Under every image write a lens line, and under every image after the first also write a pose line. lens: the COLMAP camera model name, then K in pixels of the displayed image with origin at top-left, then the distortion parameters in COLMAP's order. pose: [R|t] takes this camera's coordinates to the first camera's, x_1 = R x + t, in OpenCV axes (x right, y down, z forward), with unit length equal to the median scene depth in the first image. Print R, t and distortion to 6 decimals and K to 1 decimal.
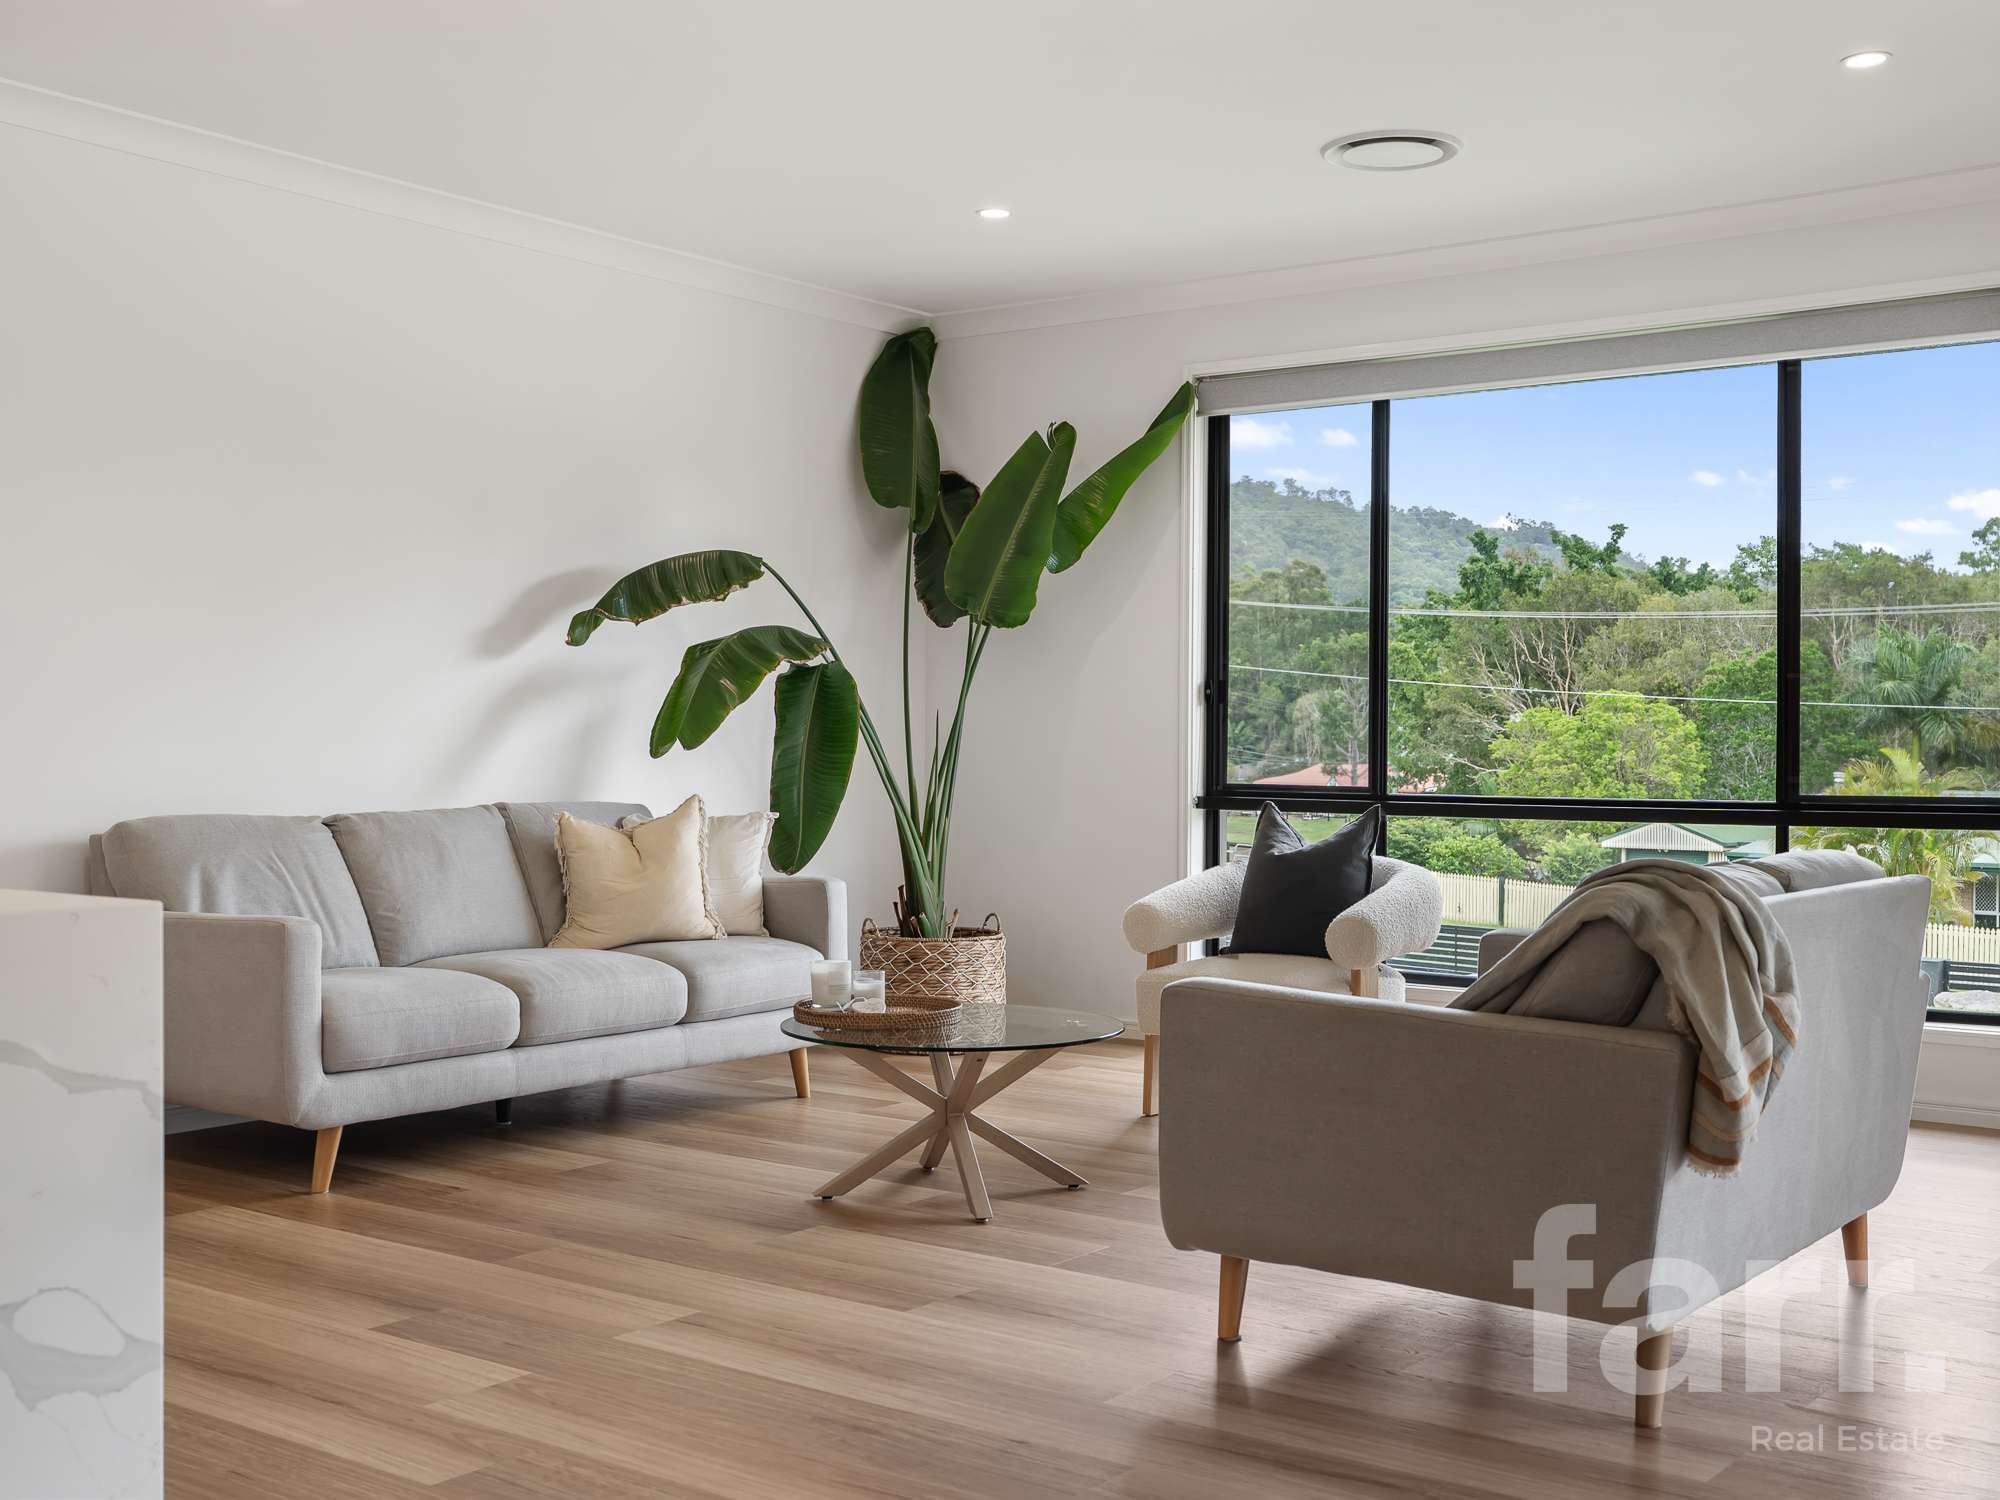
lens RADIAL K [[2211.1, 0, 989.6], [0, 2211.1, 748.3], [0, 0, 1]] dist [0.029340, 0.000000]
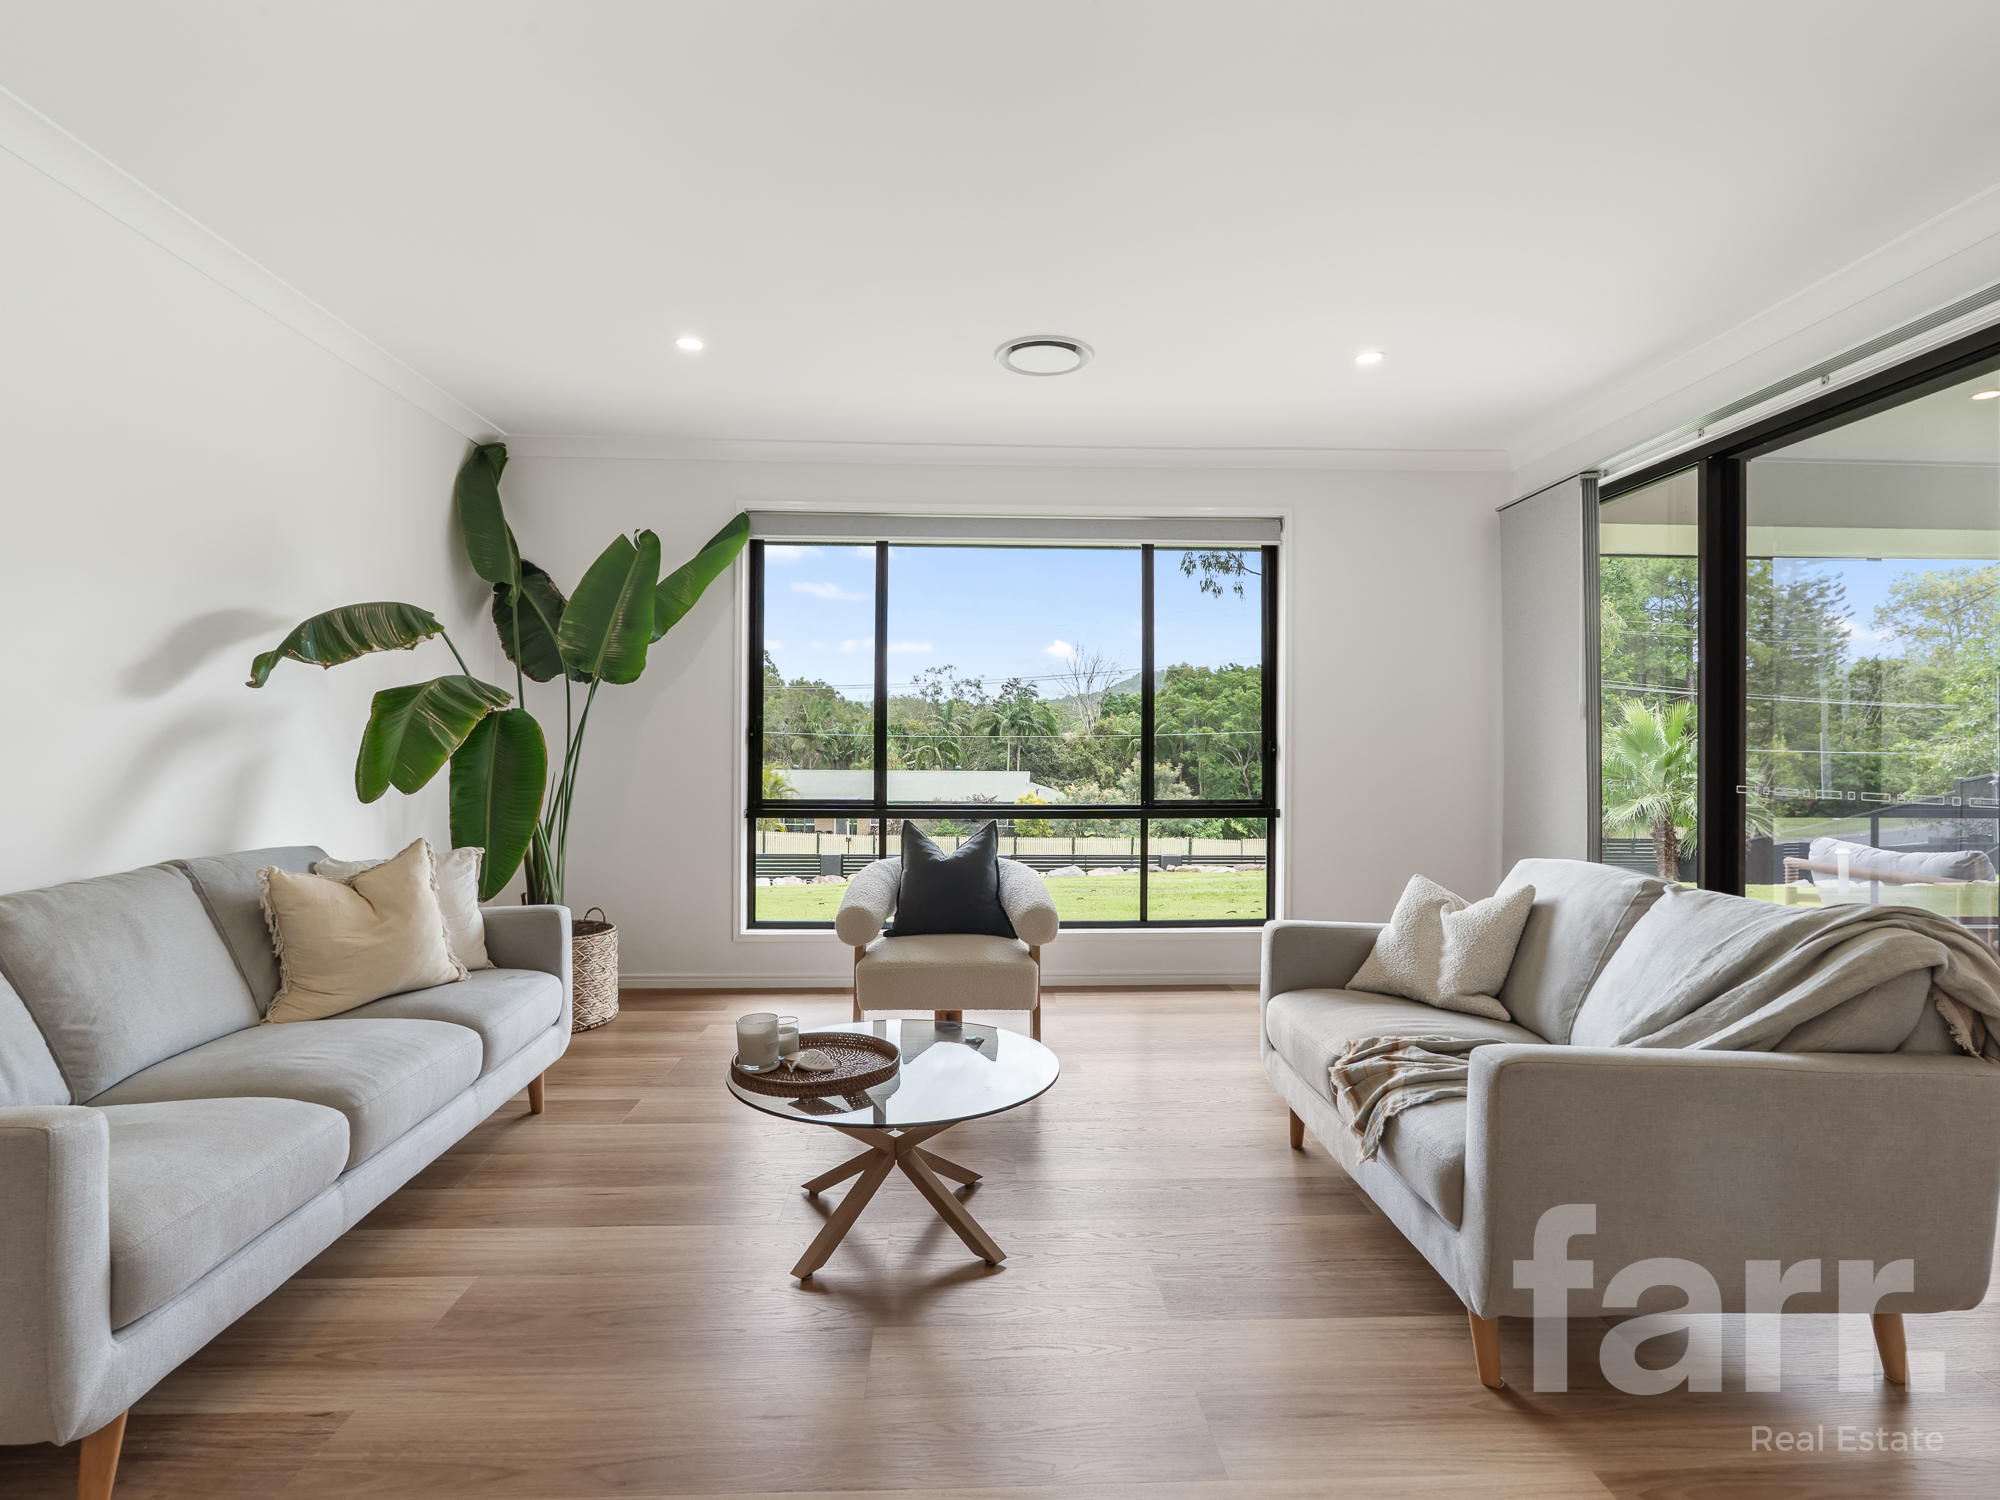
lens RADIAL K [[1021.3, 0, 998.9], [0, 1021.3, 740.1], [0, 0, 1]] dist [0.002962, 0.001154]
pose [[0.771582, 0.003683, 0.636119, -0.221909], [0.001191, 0.999973, -0.007235, -0.020121], [-0.636129, 0.006340, 0.771557, 0.456981]]
